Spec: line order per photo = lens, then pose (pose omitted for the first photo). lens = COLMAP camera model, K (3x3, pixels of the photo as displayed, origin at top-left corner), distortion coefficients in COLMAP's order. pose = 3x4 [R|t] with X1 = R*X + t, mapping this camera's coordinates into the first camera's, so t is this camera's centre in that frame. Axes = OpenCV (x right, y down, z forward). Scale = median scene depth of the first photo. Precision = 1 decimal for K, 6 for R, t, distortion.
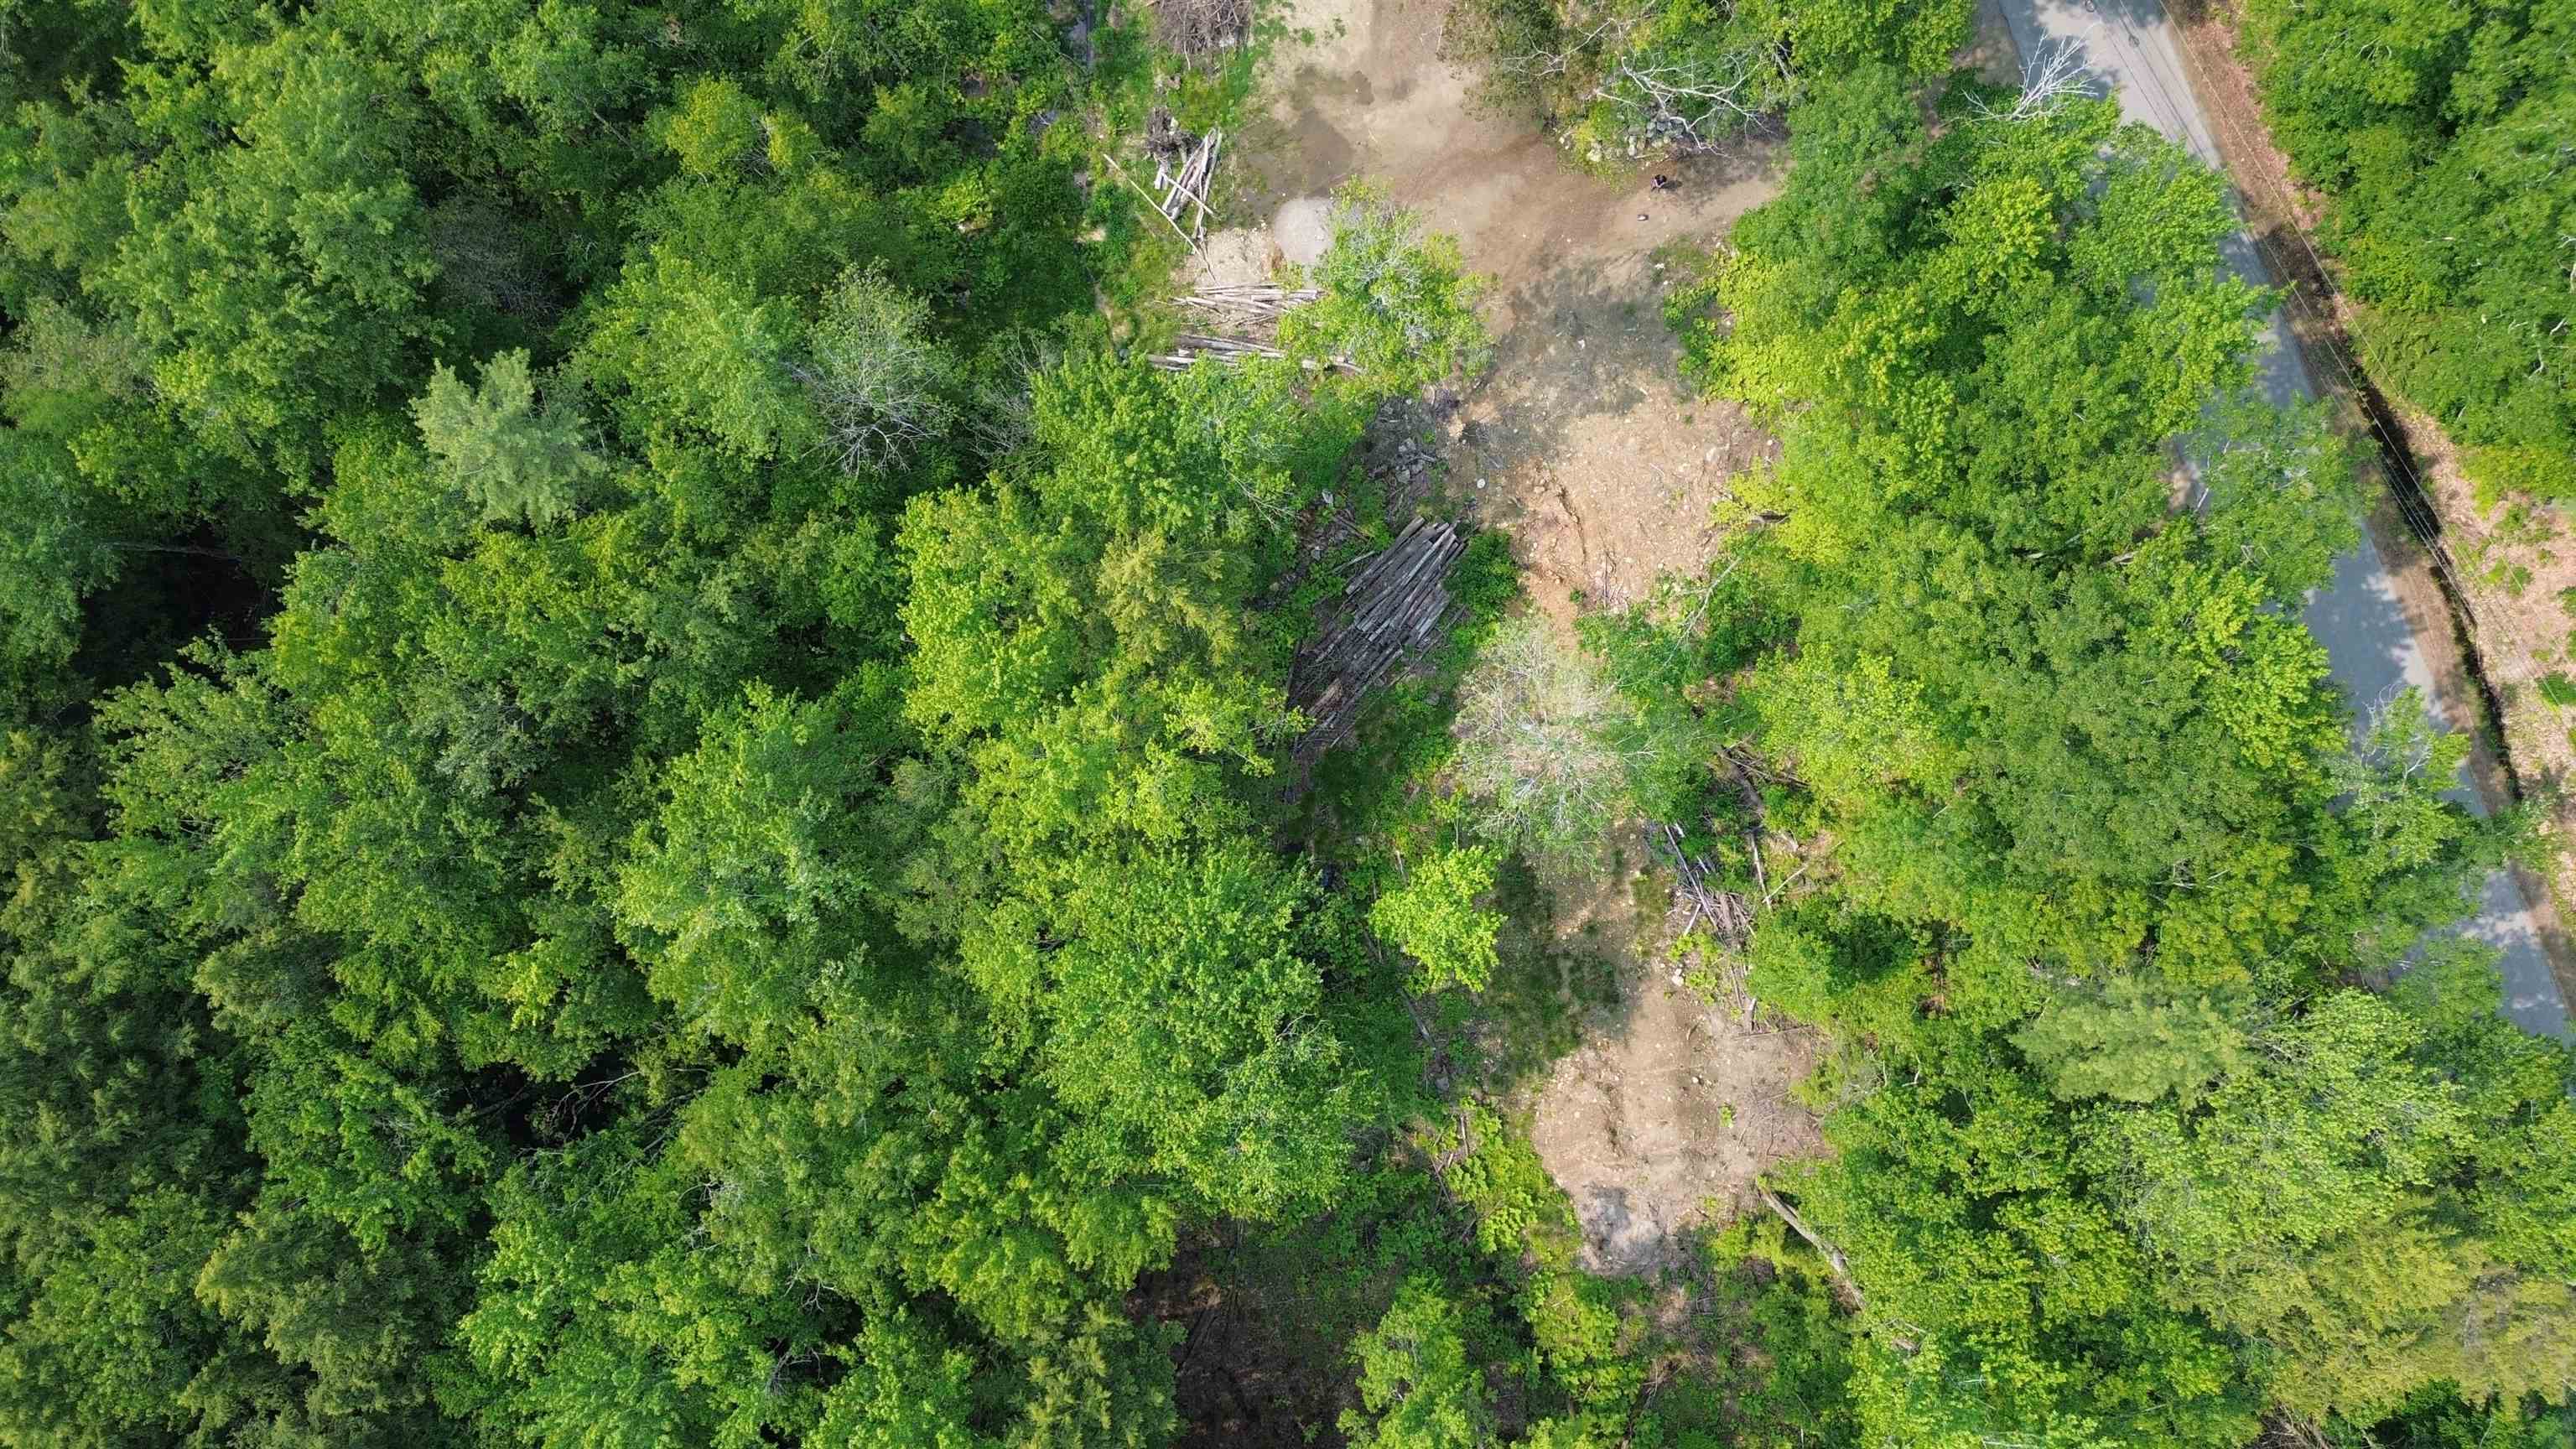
lens RADIAL K [[1734.0, 0, 1288.0], [0, 1734.0, 724.5], [0, 0, 1]] dist [0.082880, -0.072106]
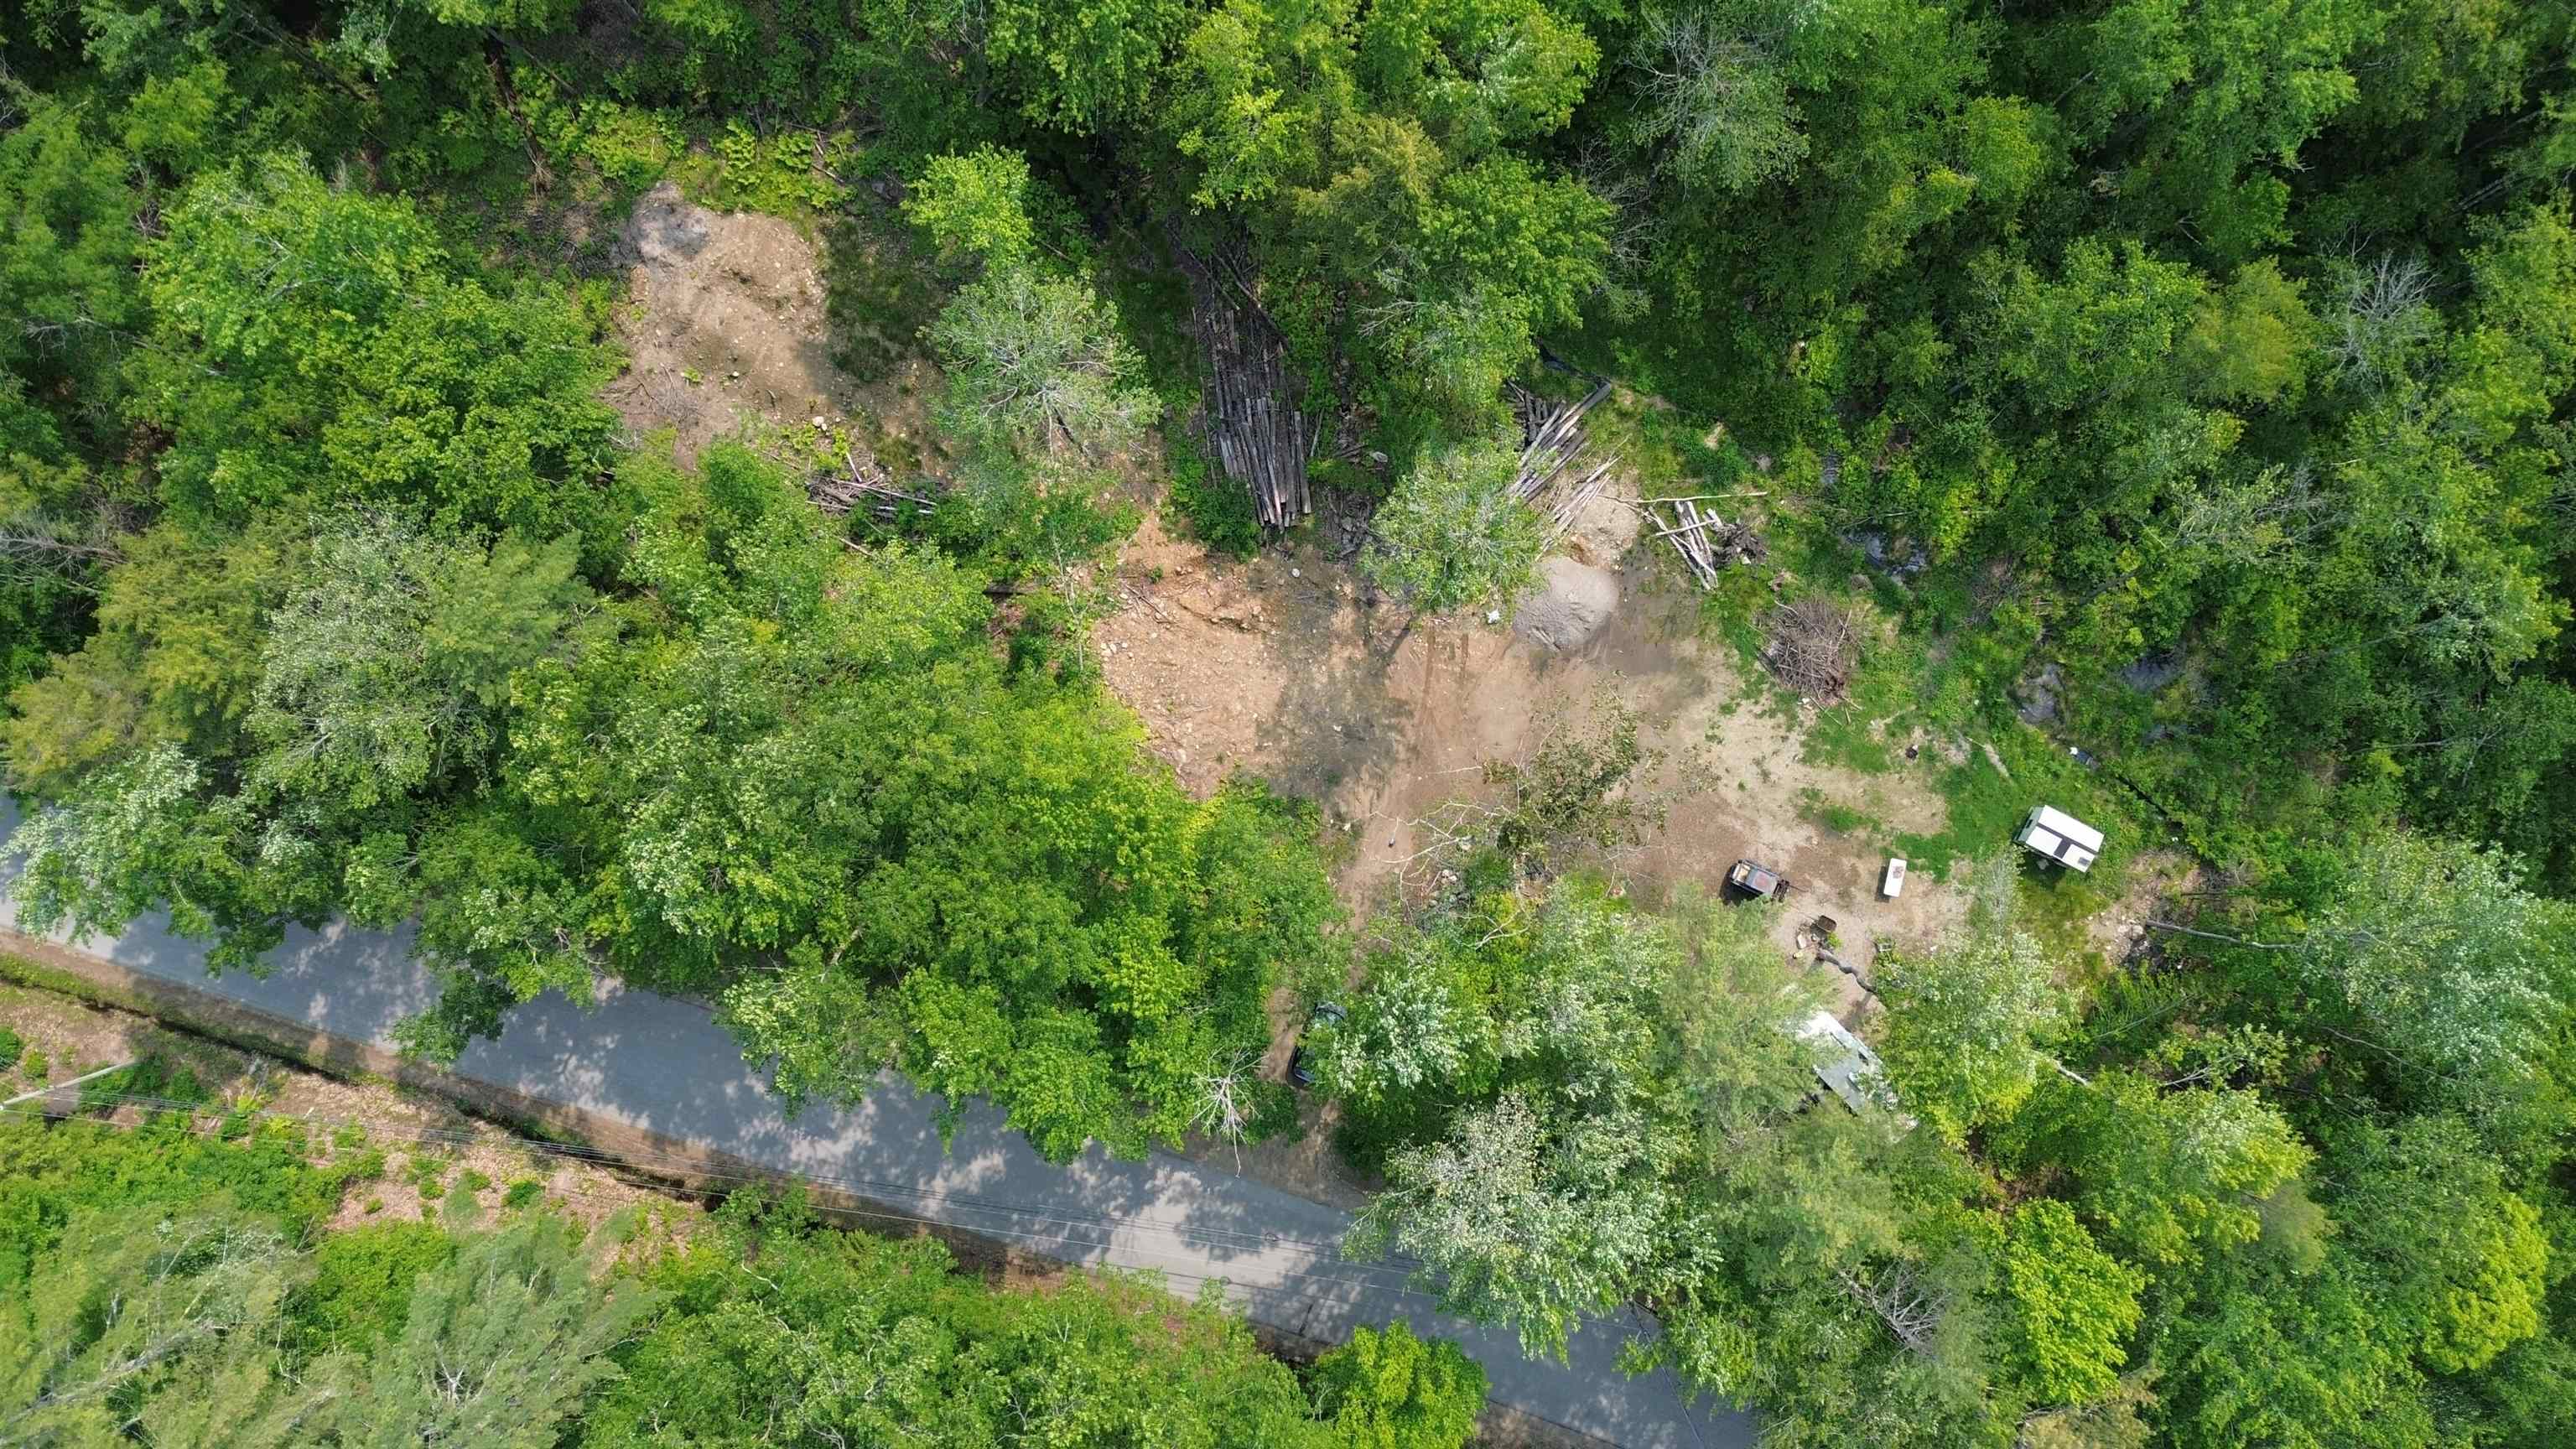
lens RADIAL K [[1734.0, 0, 1288.0], [0, 1734.0, 724.5], [0, 0, 1]] dist [0.082880, -0.072106]
pose [[-0.630272, 0.775304, 0.040747, 0.142765], [-0.775414, -0.631234, 0.016607, -0.211019], [0.038596, -0.021128, 0.999031, -0.060951]]
